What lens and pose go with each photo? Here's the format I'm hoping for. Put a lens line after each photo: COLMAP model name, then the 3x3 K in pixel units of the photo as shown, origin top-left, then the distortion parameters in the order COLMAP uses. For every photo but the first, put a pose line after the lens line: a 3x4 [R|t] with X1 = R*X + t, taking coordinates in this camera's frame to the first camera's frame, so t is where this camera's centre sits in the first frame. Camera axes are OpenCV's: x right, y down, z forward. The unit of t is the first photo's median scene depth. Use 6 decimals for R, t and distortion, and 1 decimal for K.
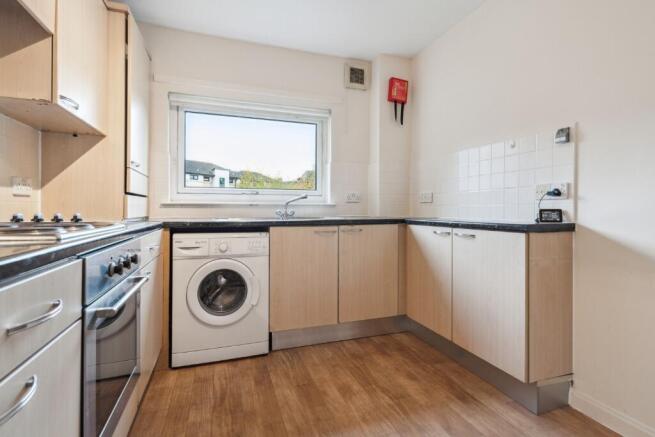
lens RADIAL K [[313.4, 0, 327.1], [0, 313.4, 211.6], [0, 0, 1]] dist [-0.000312, -0.000025]
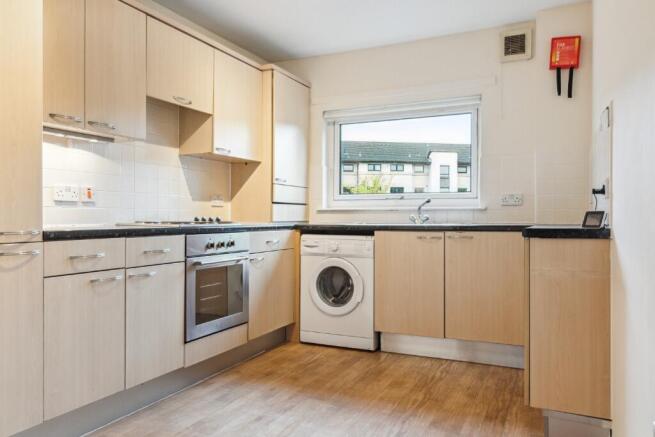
lens RADIAL K [[487.4, 0, 327.5], [0, 487.4, 218.5], [0, 0, 1]] dist [0.001035, -0.001431]
pose [[0.711807, -0.000589, -0.702375, 0.885320], [-0.003175, 0.999987, -0.004056, 0.014795], [0.702368, 0.005117, 0.711795, -0.287604]]
